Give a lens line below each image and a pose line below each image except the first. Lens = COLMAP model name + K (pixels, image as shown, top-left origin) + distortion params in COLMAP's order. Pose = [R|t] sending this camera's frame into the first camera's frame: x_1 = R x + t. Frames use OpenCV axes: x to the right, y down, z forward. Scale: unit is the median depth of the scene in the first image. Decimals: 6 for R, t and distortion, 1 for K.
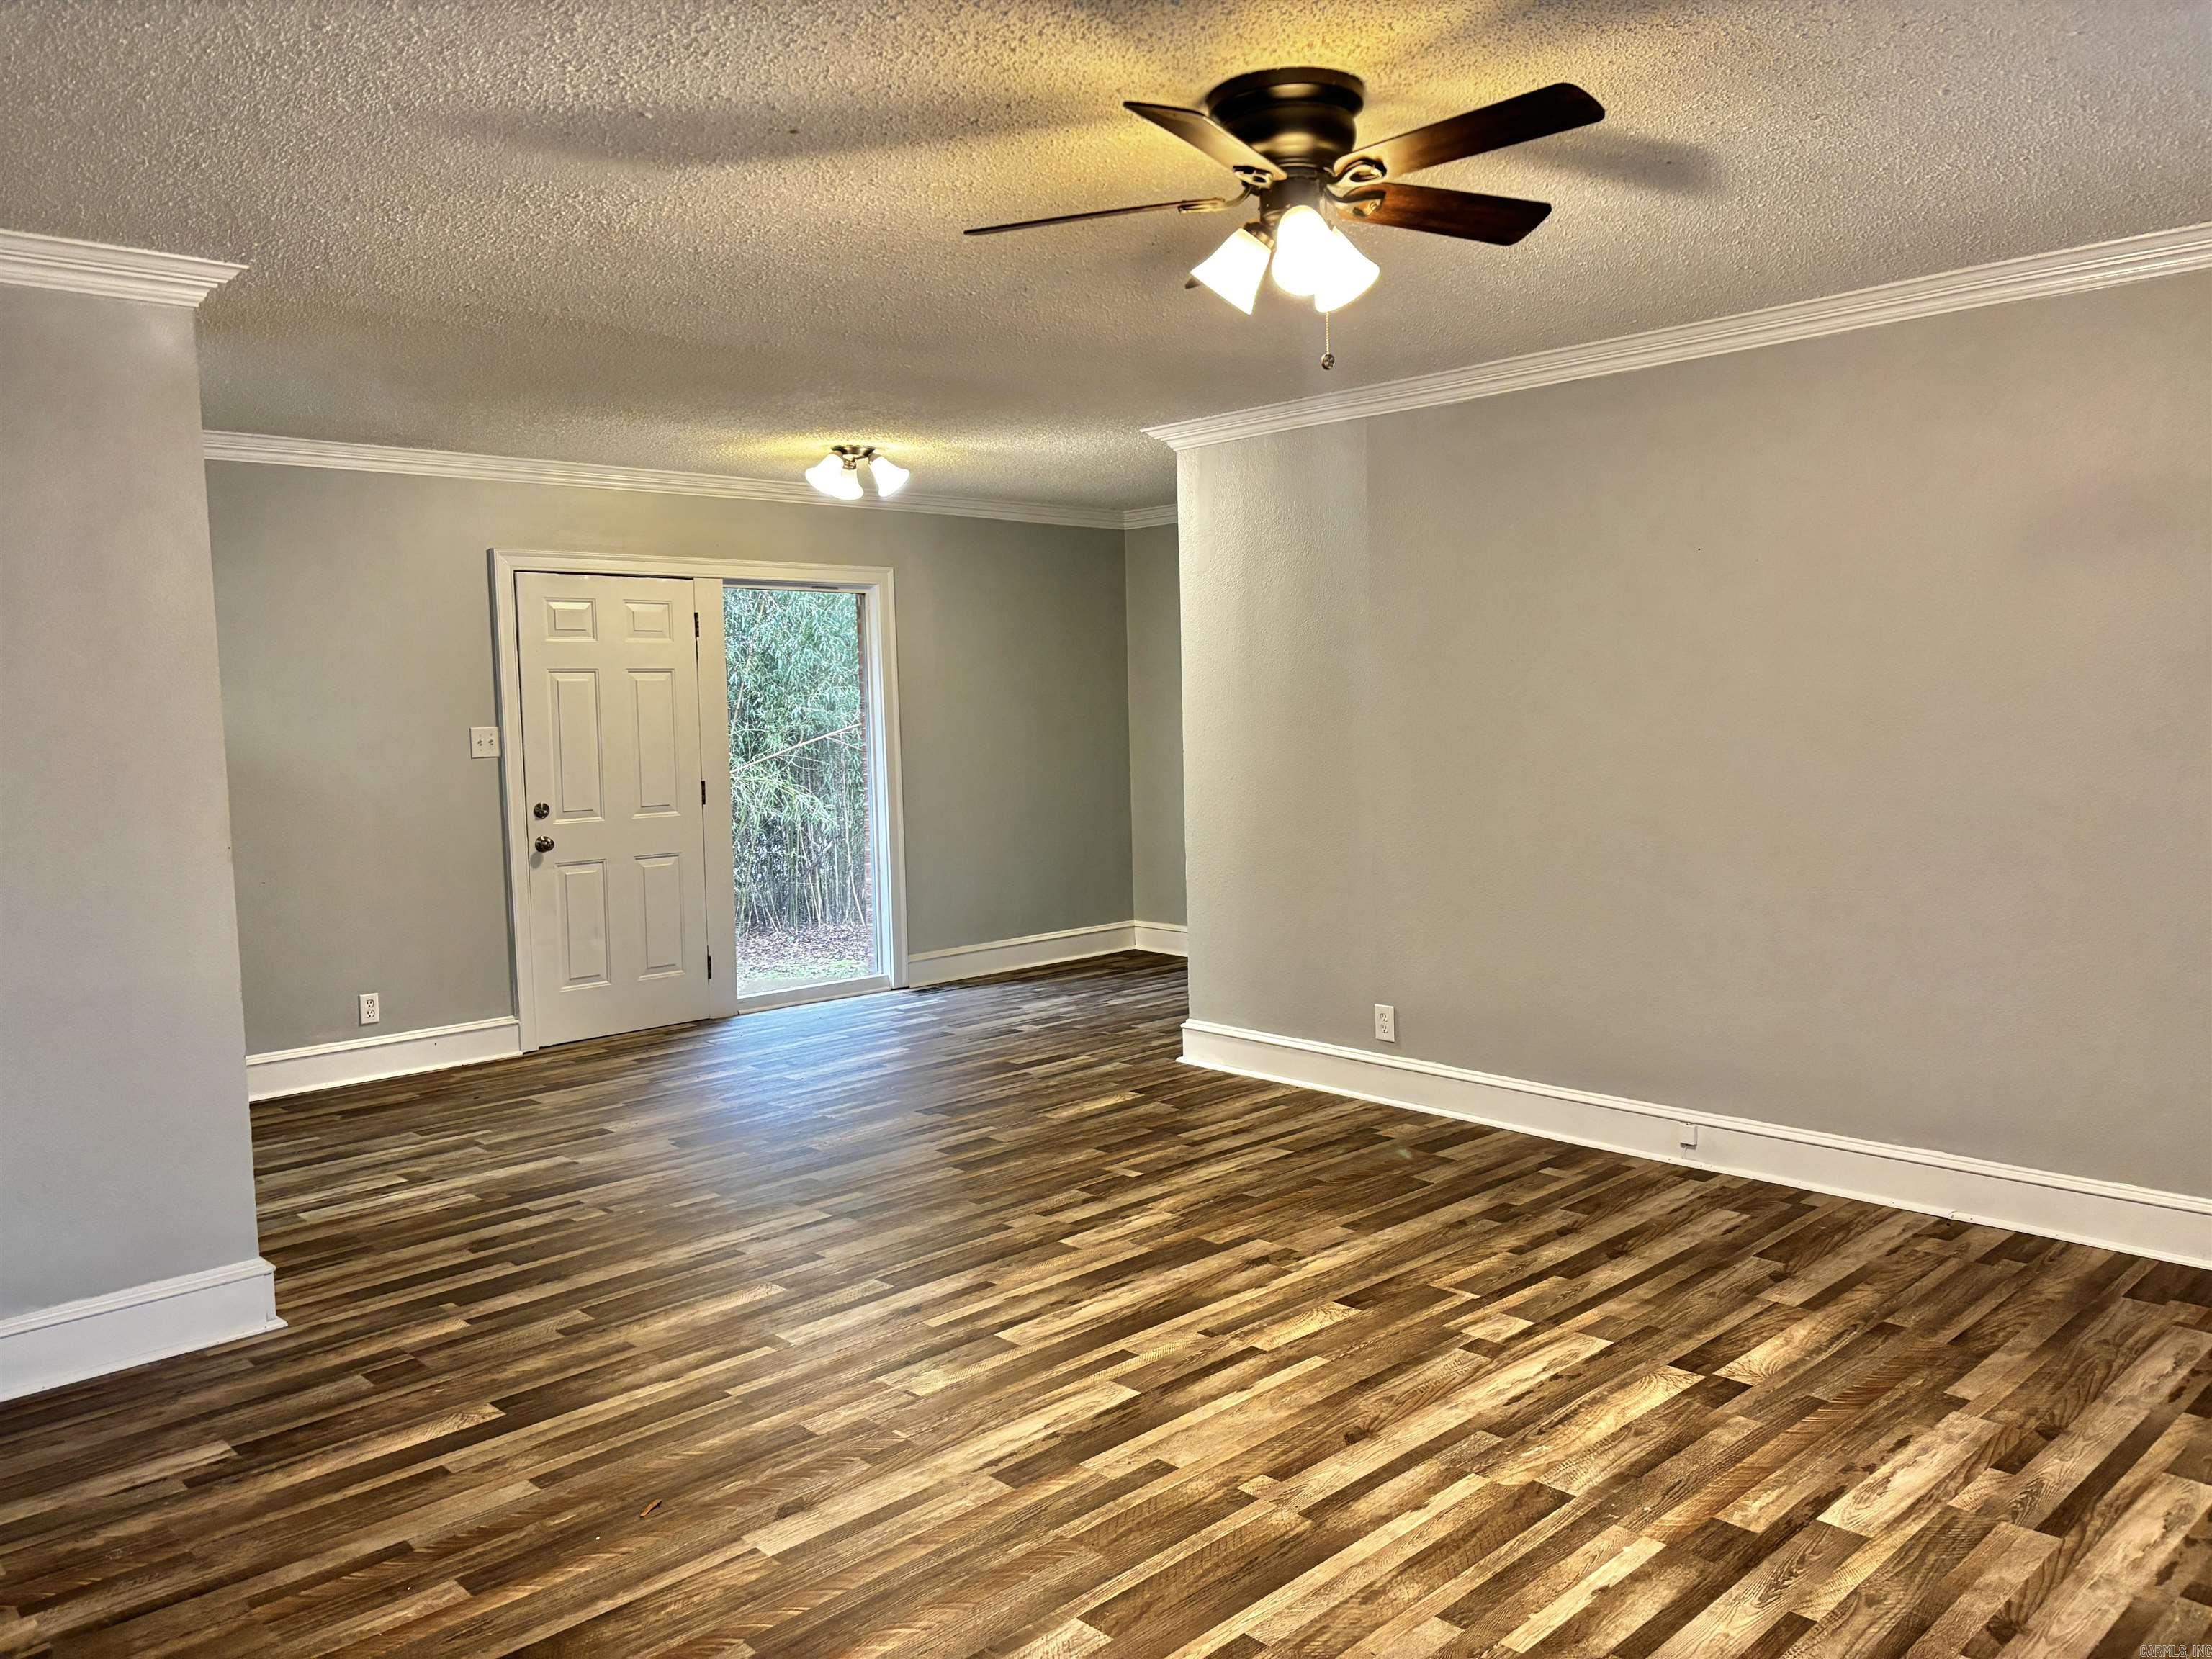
lens RADIAL K [[1673.5, 0, 1108.1], [0, 1673.5, 827.8], [0, 0, 1]] dist [0.070580, -0.075733]
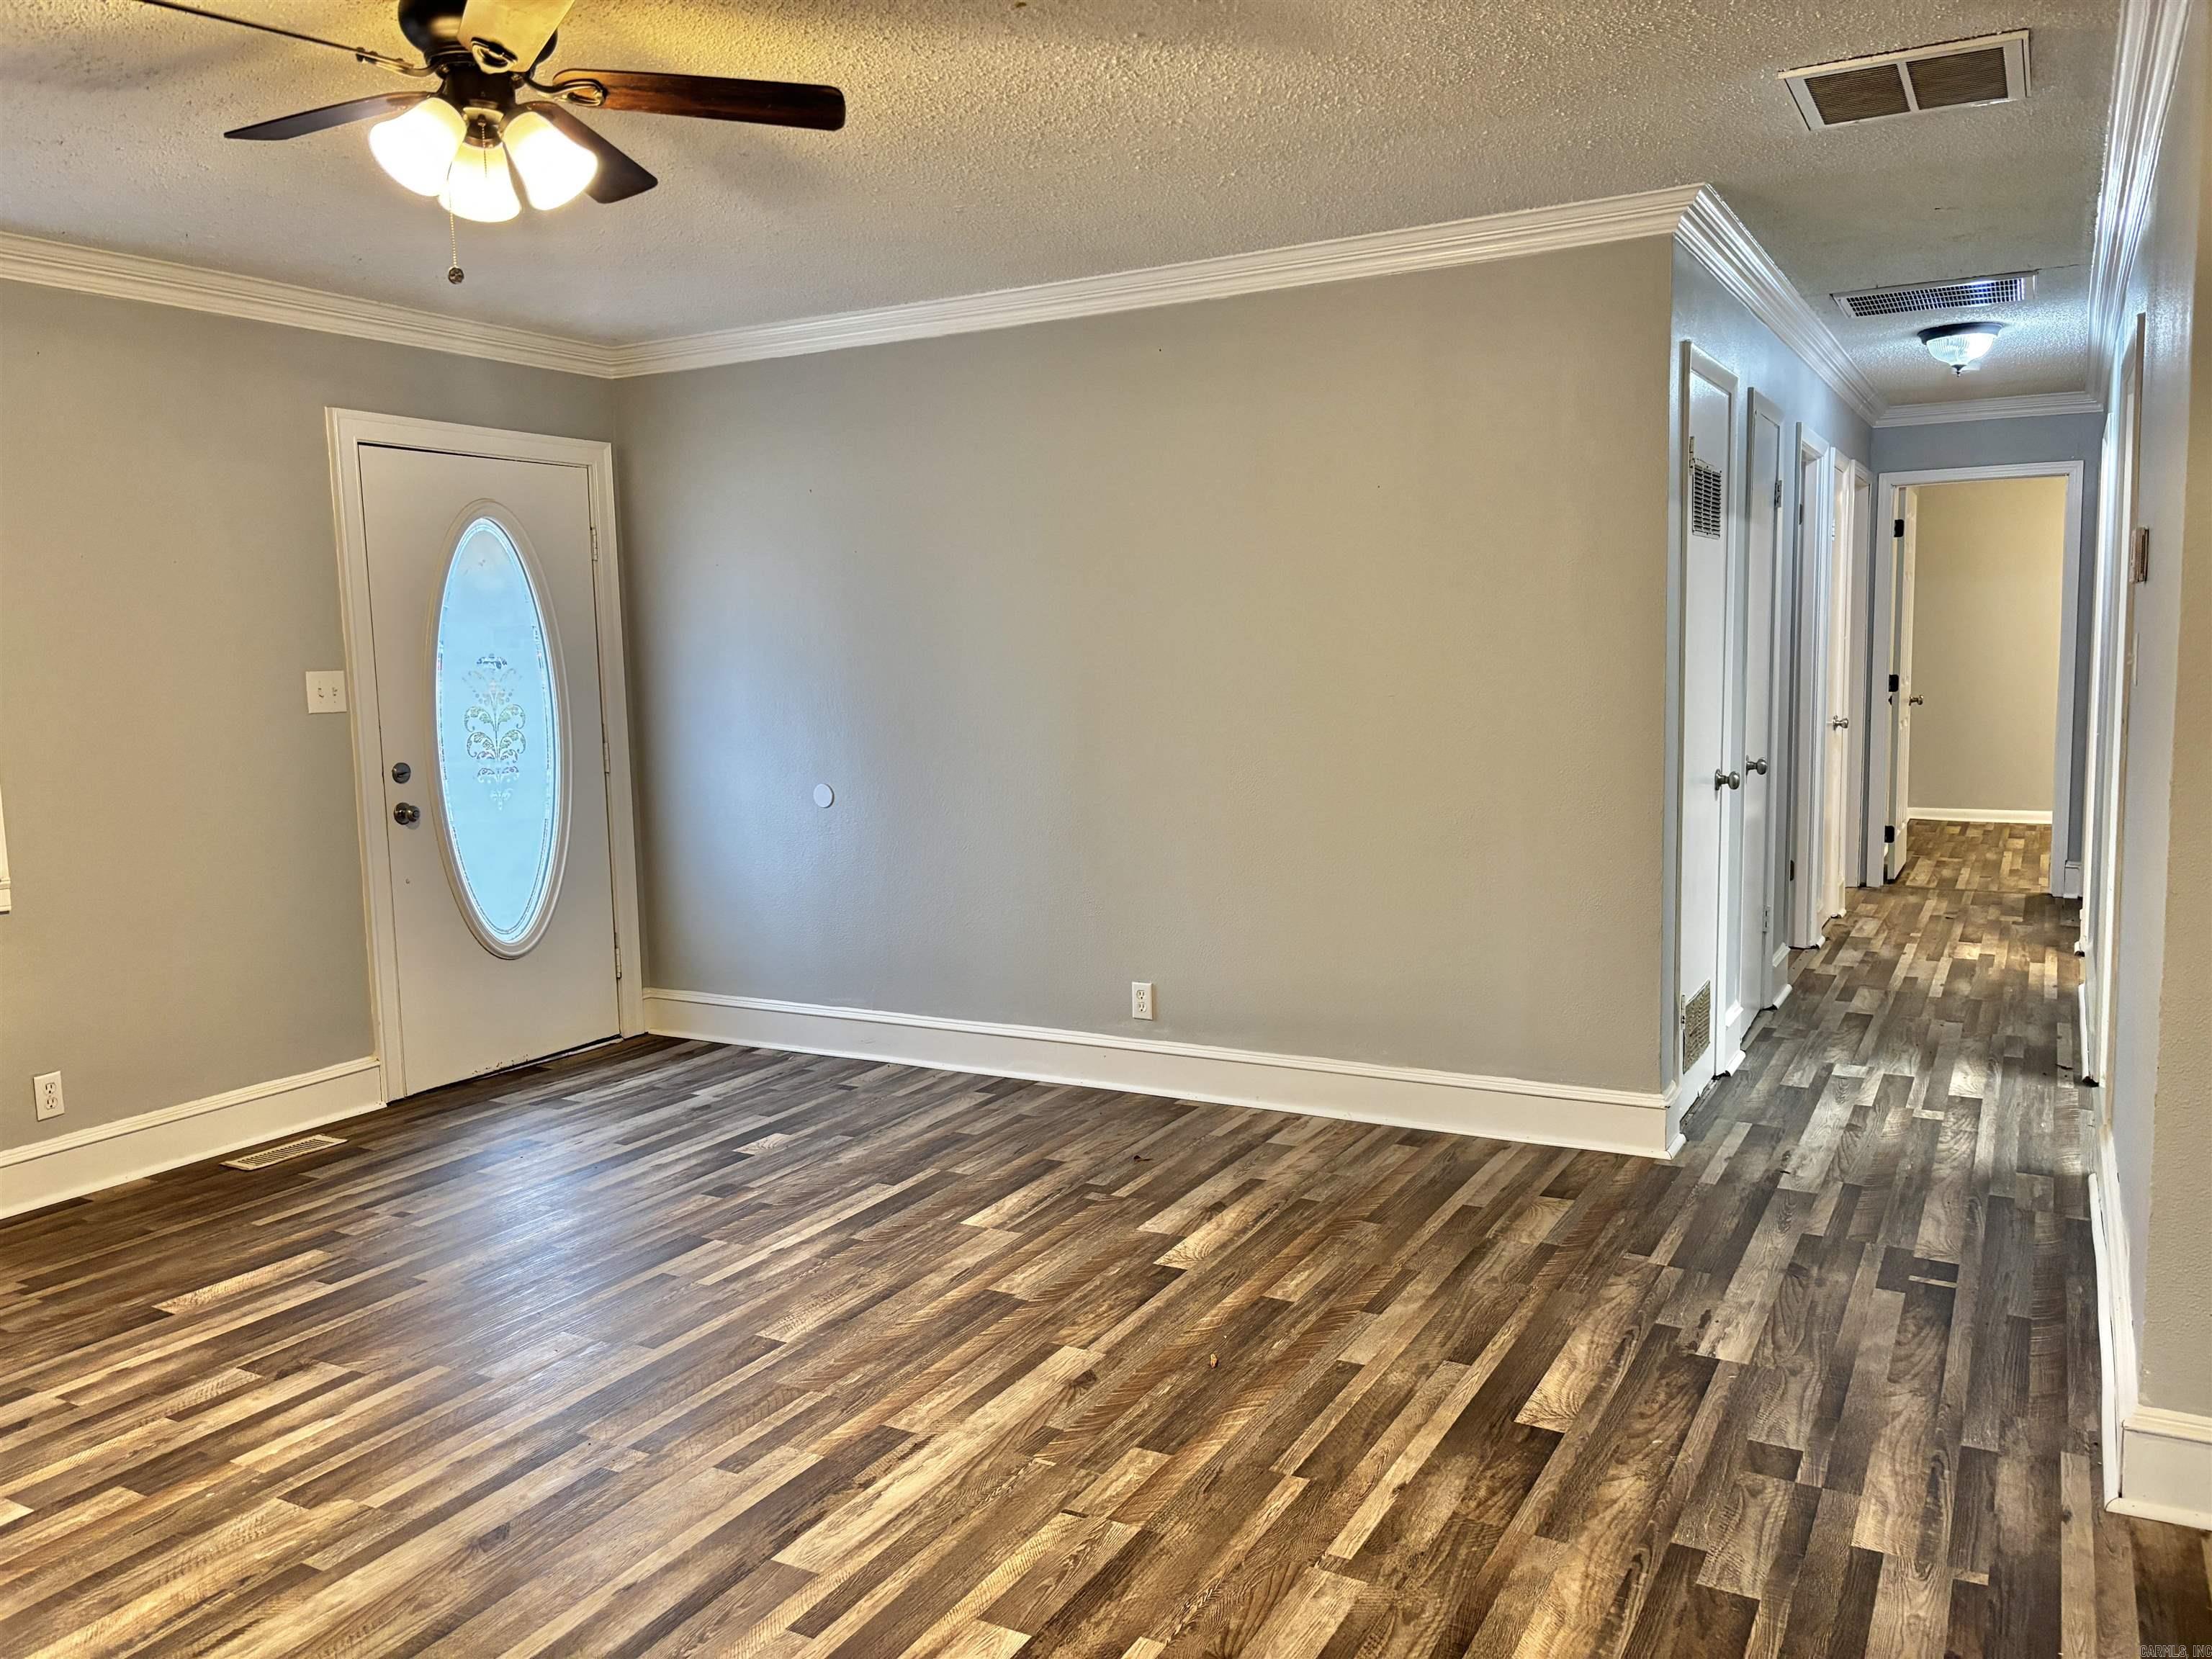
lens RADIAL K [[1673.5, 0, 1104.1], [0, 1673.5, 833.1], [0, 0, 1]] dist [0.070580, -0.075733]
pose [[-0.954015, 0.081901, -0.288353, 0.075094], [0.026135, 0.981014, 0.192169, -0.130263], [0.298617, 0.175796, -0.938043, 1.849905]]
